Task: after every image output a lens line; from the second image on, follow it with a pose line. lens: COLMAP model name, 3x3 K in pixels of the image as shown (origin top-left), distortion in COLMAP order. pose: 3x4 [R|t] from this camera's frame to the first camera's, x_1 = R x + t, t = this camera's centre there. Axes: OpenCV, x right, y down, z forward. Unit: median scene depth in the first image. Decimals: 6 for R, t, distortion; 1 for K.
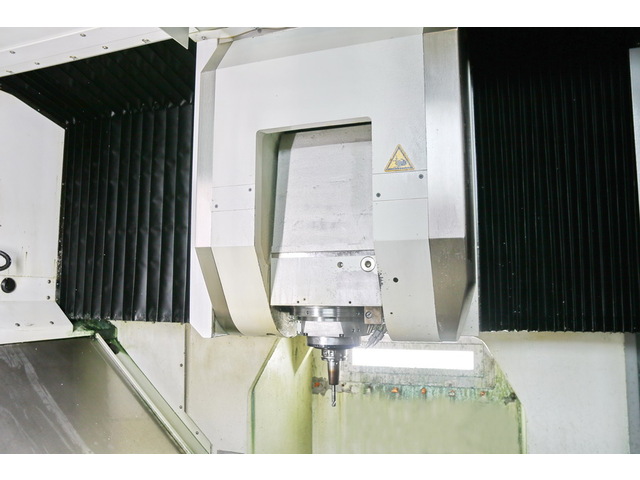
lens RADIAL K [[506.0, 0, 318.5], [0, 506.0, 245.5], [0, 0, 1]] dist [-0.122565, 0.117195]
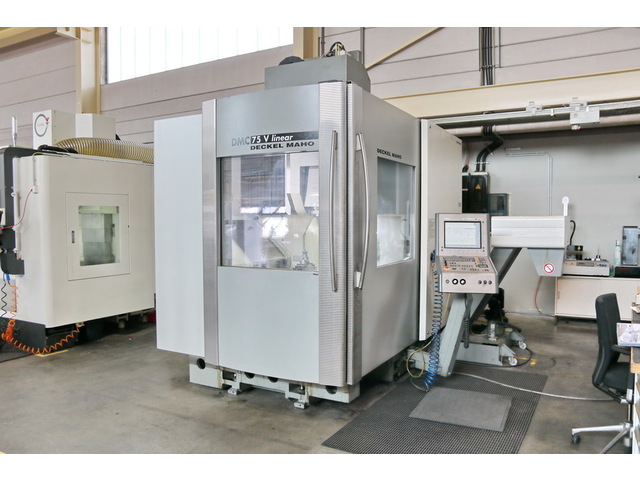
lens RADIAL K [[511.9, 0, 319.2], [0, 511.9, 242.7], [0, 0, 1]] dist [-0.120038, 0.113708]
pose [[0.988733, 0.005704, -0.149581, 0.446930], [0.015682, 0.989828, 0.141403, -0.126124], [0.148866, -0.142155, 0.978586, -2.159551]]
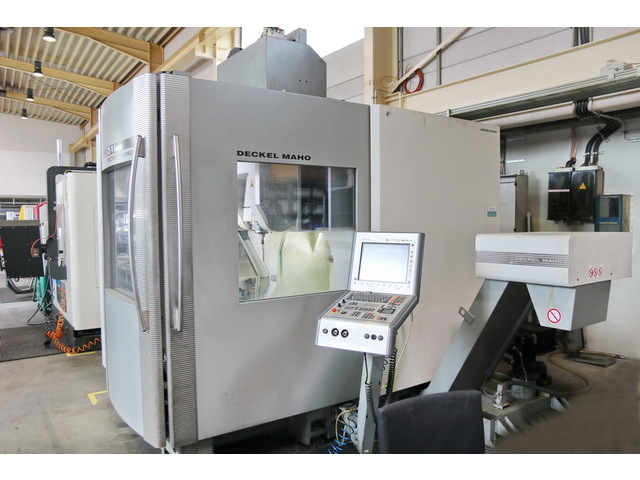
lens RADIAL K [[503.0, 0, 318.0], [0, 503.0, 244.1], [0, 0, 1]] dist [-0.115622, 0.104045]
pose [[0.824156, 0.024131, -0.565849, 1.605495], [0.059556, 0.989860, 0.128956, -0.102430], [0.563223, -0.139980, 0.814362, -1.118254]]
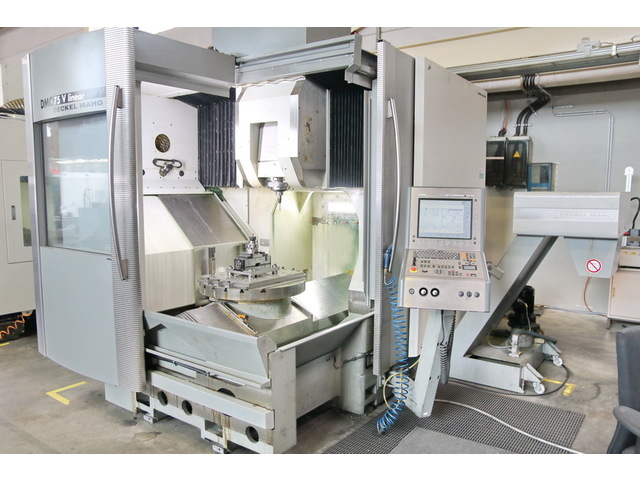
lens RADIAL K [[506.0, 0, 318.5], [0, 506.0, 245.5], [0, 0, 1]] dist [-0.122565, 0.117195]
pose [[0.964488, 0.033466, -0.262000, 0.756937], [0.020459, 0.979495, 0.200428, -0.060825], [0.263335, -0.198671, 0.944026, -1.351308]]
